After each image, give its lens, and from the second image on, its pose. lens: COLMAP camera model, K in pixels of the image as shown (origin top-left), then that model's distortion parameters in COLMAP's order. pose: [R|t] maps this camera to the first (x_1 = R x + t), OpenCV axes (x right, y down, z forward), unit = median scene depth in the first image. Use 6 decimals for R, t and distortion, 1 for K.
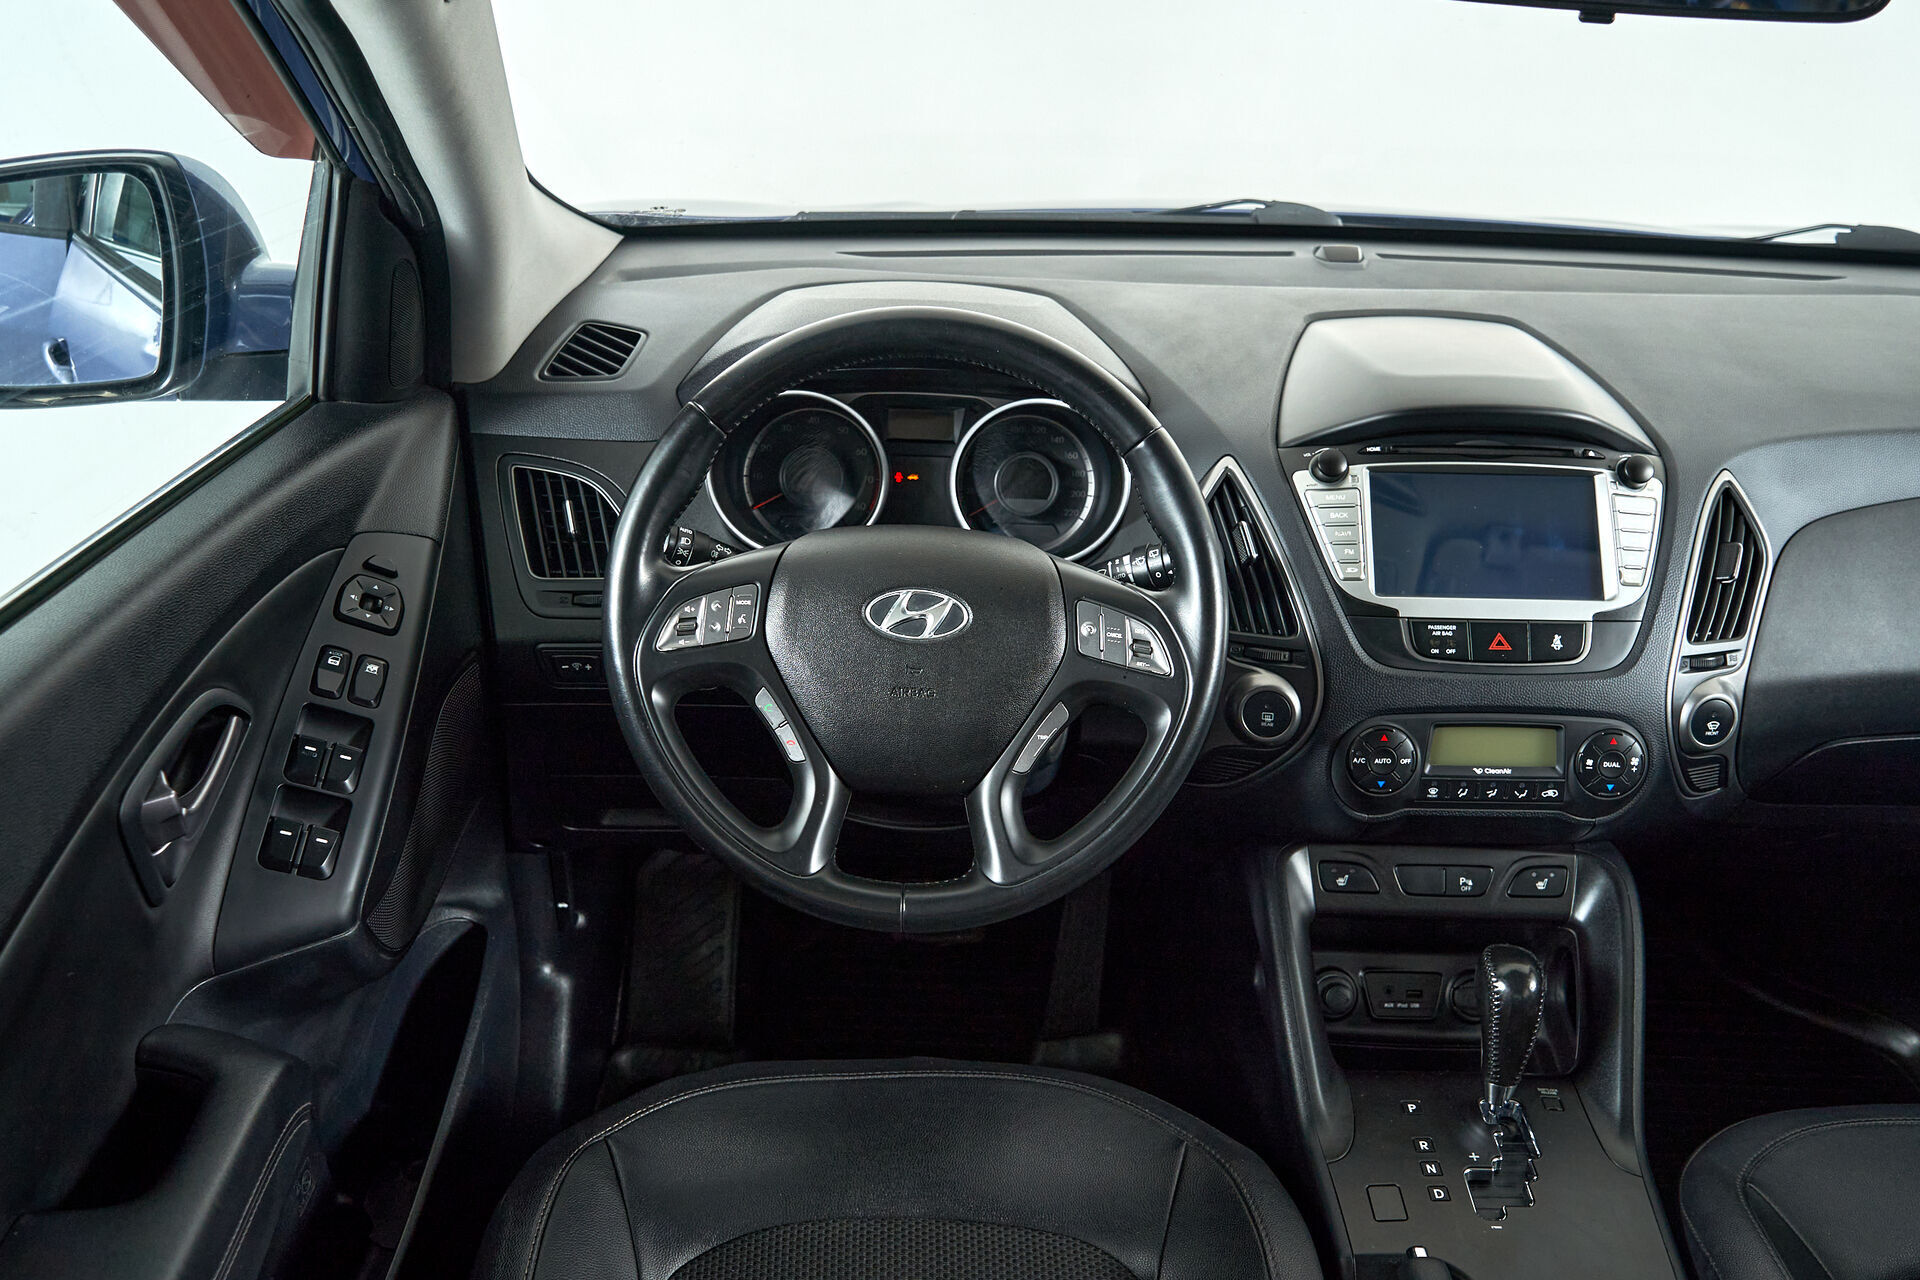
lens RADIAL K [[1614.9, 0, 960.0], [0, 1614.9, 640.0], [0, 0, 1]] dist [-0.000488, -0.006731]
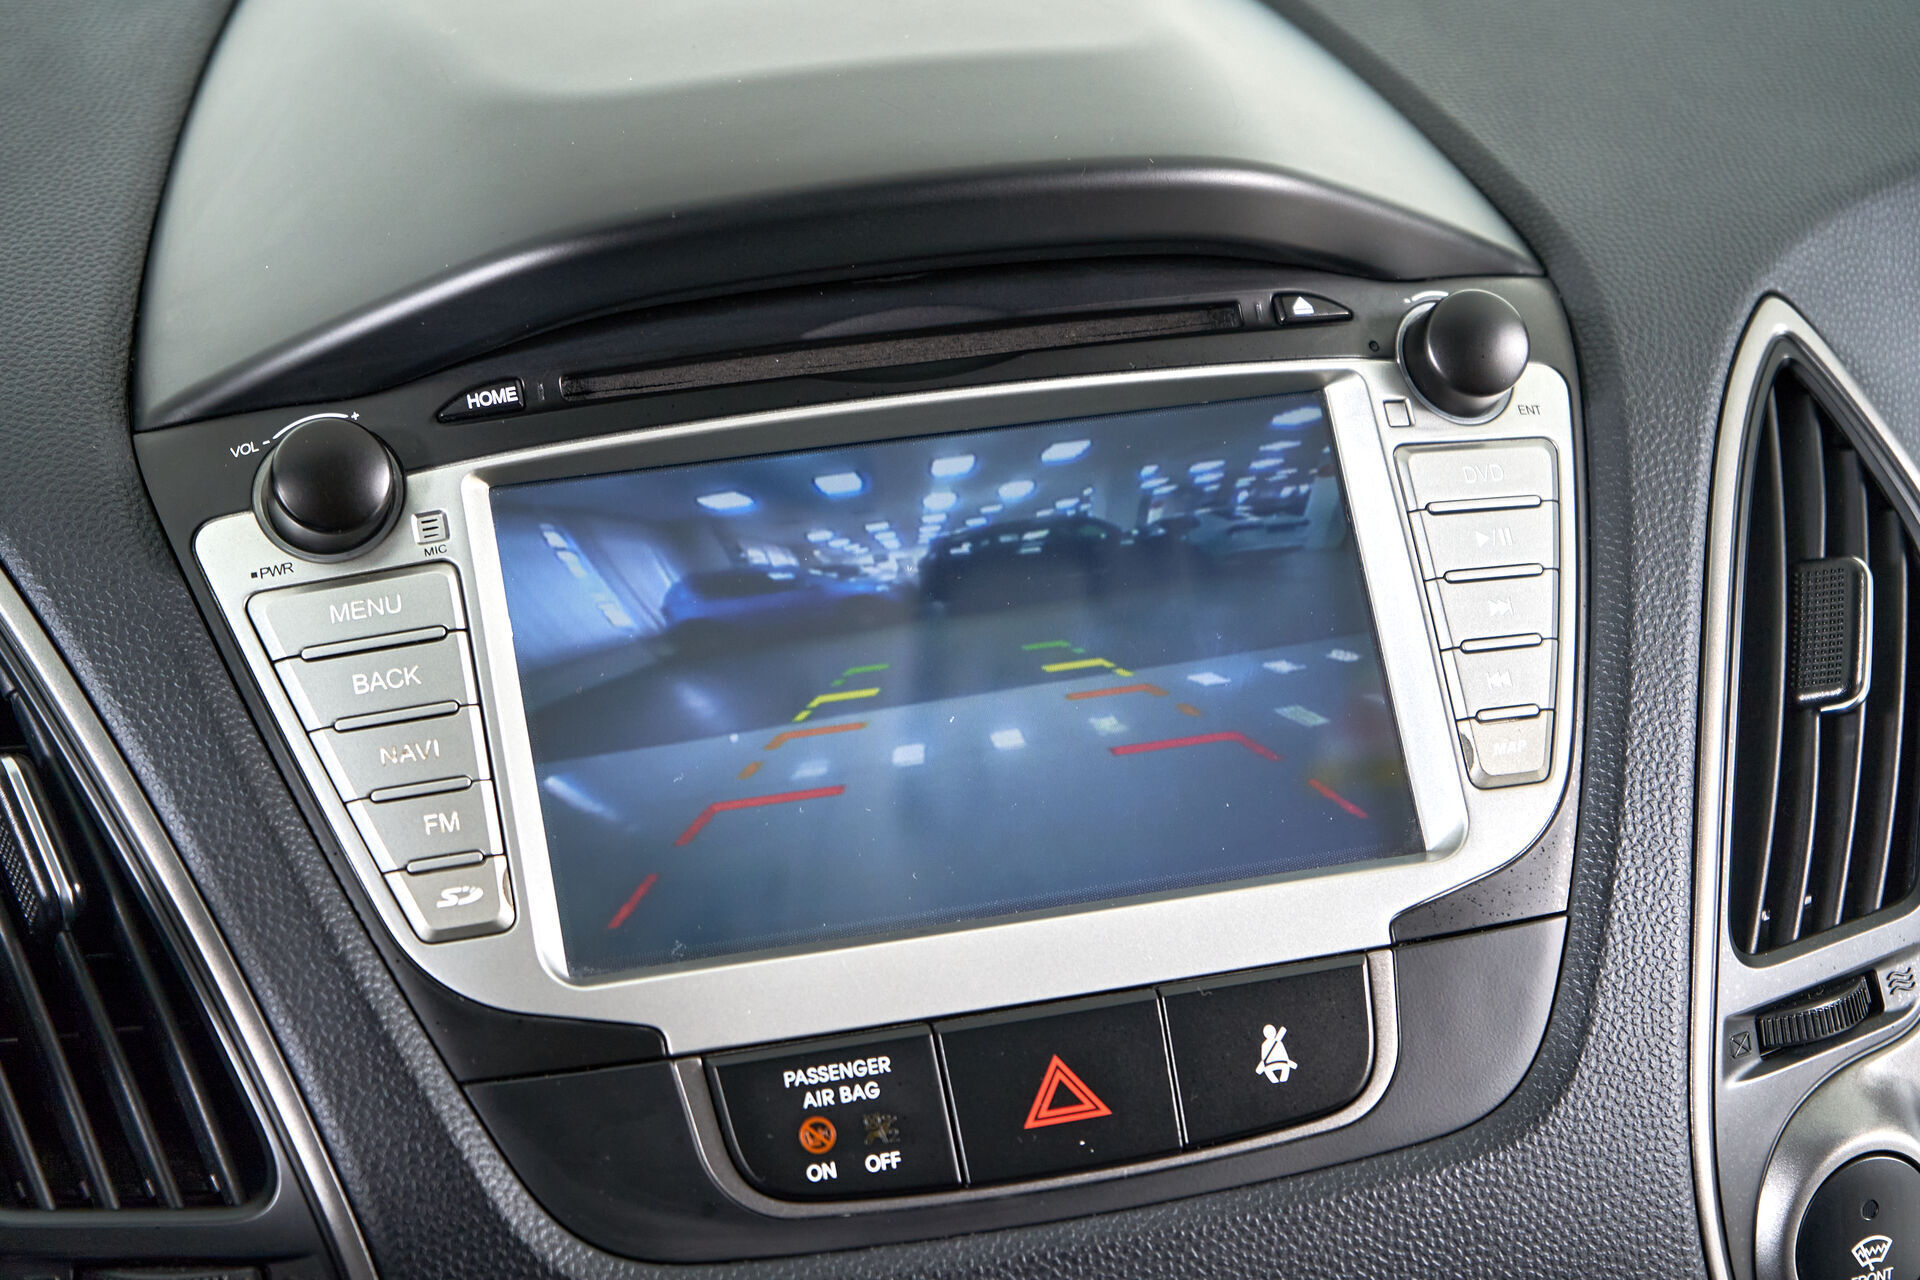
lens RADIAL K [[3929.5, 0, 960.0], [0, 3929.5, 640.0], [0, 0, 1]] dist [0.025536, 0.308398]
pose [[0.962865, -0.145446, 0.227456, 0.184471], [0.148855, 0.988857, 0.002188, -0.072255], [-0.225240, 0.031751, 0.973786, 0.388661]]
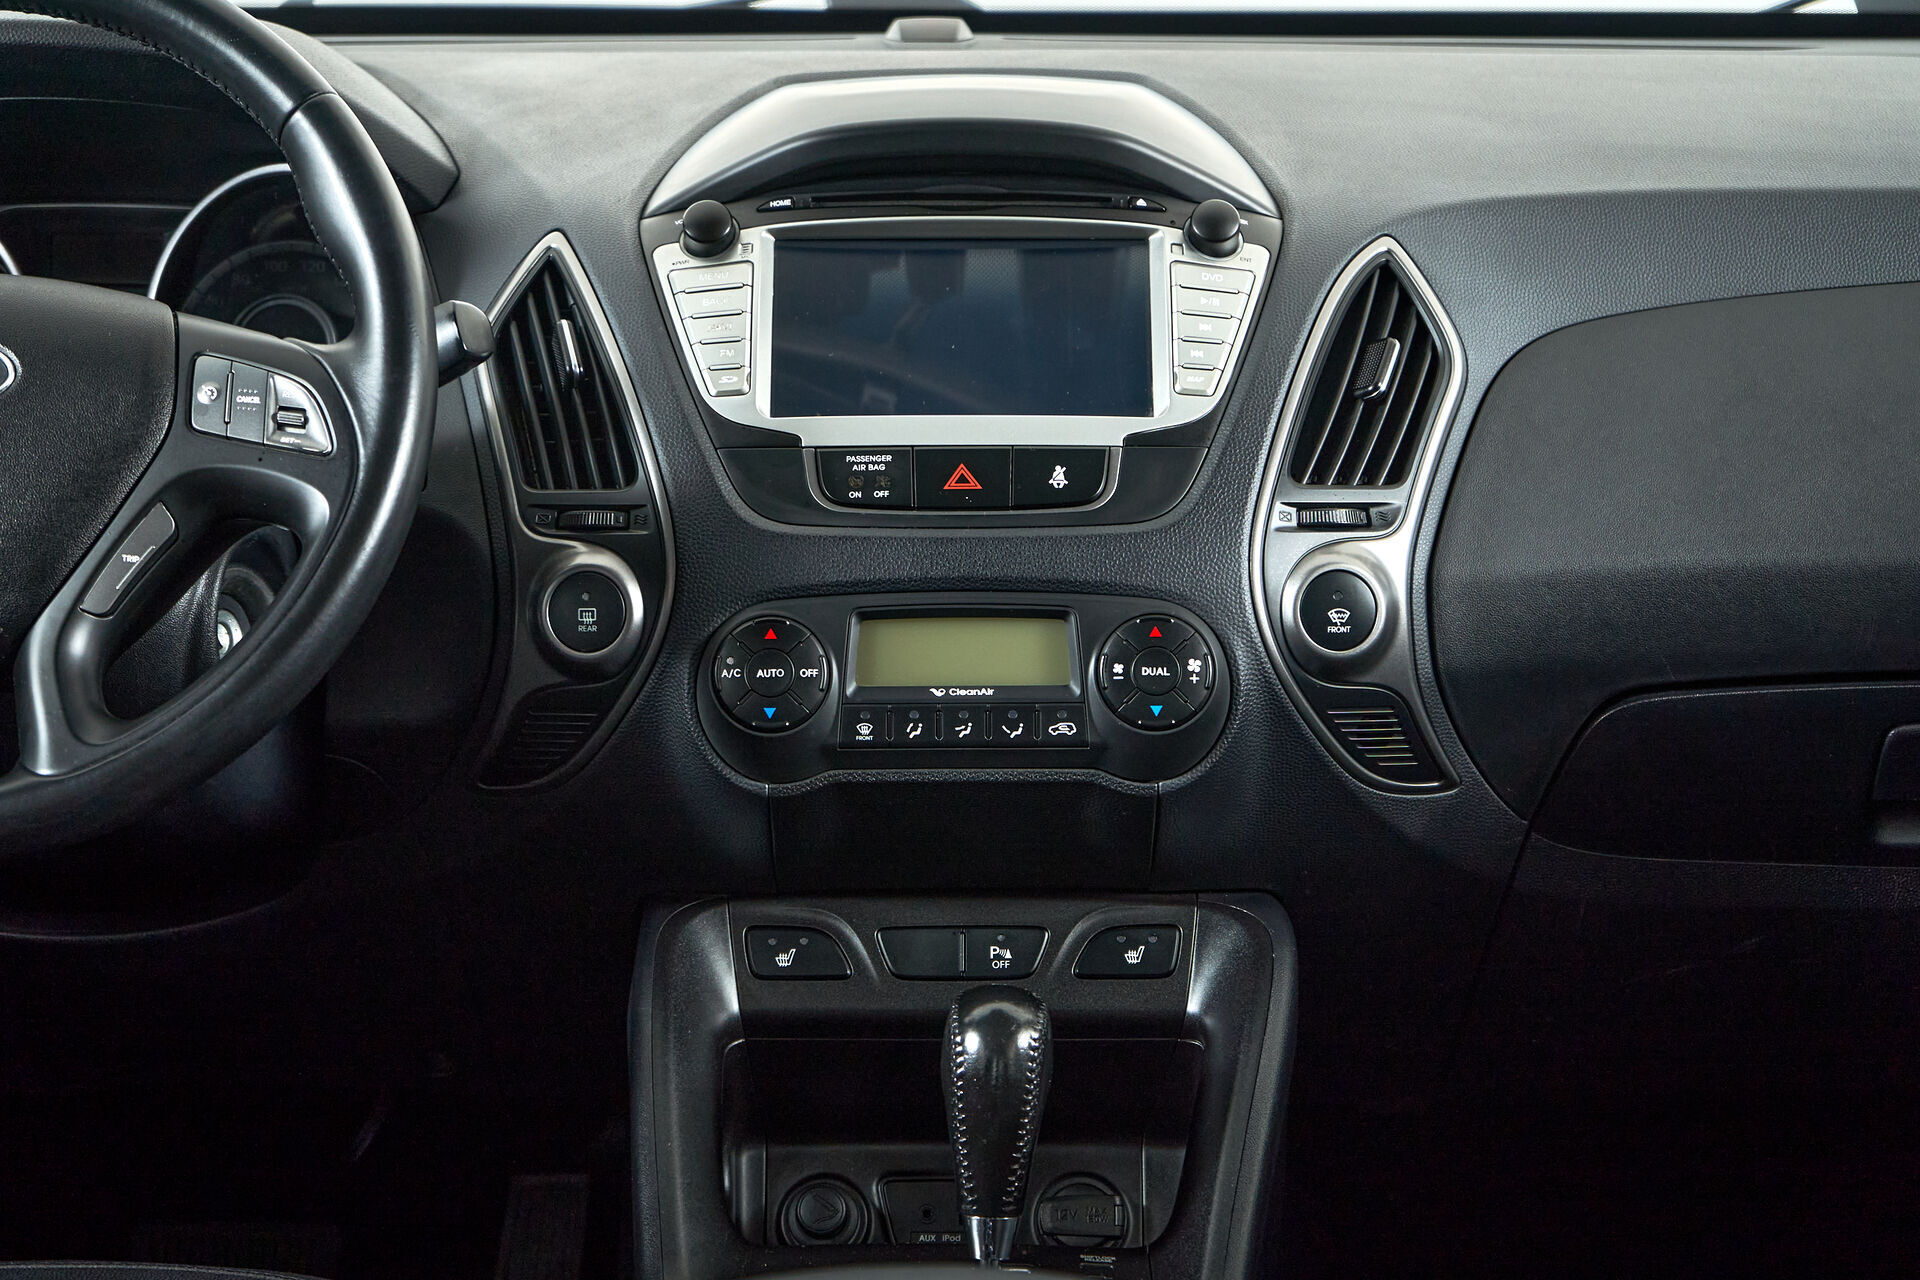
lens RADIAL K [[4145.4, 0, 960.0], [0, 4145.4, 640.0], [0, 0, 1]] dist [-0.010232, 0.150188]
pose [[0.999708, -0.023725, -0.004671, 0.334066], [0.021900, 0.970262, -0.241066, 0.427427], [0.010251, 0.240894, 0.970497, -0.482847]]
